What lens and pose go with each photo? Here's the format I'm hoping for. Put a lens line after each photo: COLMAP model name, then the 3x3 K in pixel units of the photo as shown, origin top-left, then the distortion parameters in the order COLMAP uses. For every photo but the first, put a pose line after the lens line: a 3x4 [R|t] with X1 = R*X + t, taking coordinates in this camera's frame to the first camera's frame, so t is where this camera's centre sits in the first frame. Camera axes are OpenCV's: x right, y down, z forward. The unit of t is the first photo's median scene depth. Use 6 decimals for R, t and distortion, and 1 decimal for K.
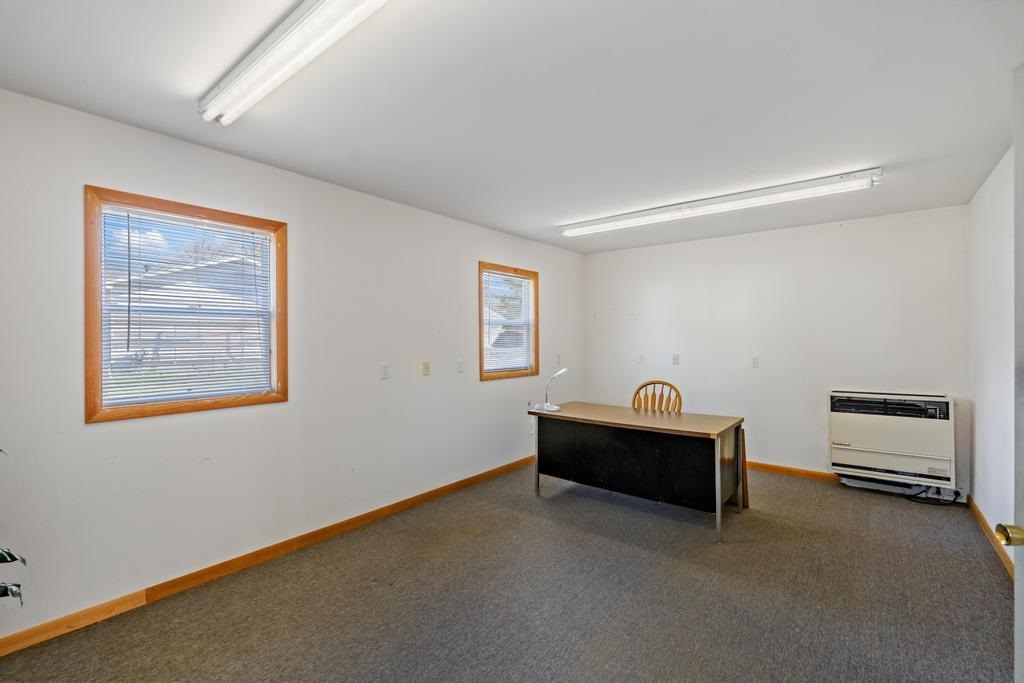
lens RADIAL K [[450.1, 0, 508.2], [0, 450.1, 346.7], [0, 0, 1]] dist [-0.001455, -0.000156]
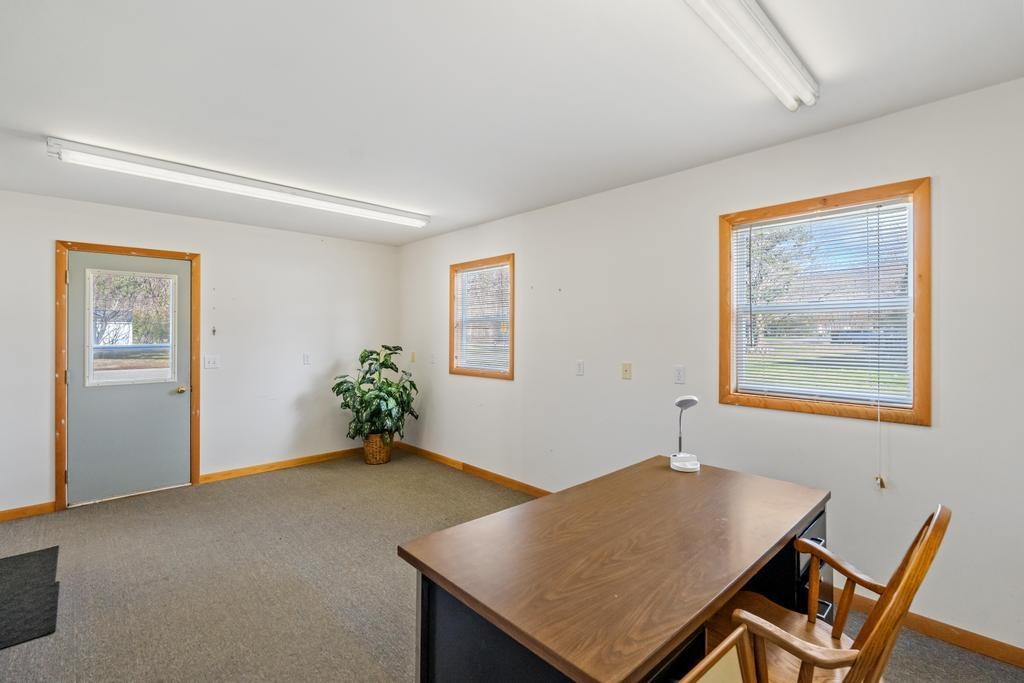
lens RADIAL K [[462.6, 0, 521.3], [0, 462.6, 334.4], [0, 0, 1]] dist [-0.011223, 0.000037]
pose [[-0.125581, 0.003269, -0.992078, 0.777766], [-0.014176, 0.999887, 0.005089, -0.025164], [0.991982, 0.014703, -0.125520, 0.997872]]
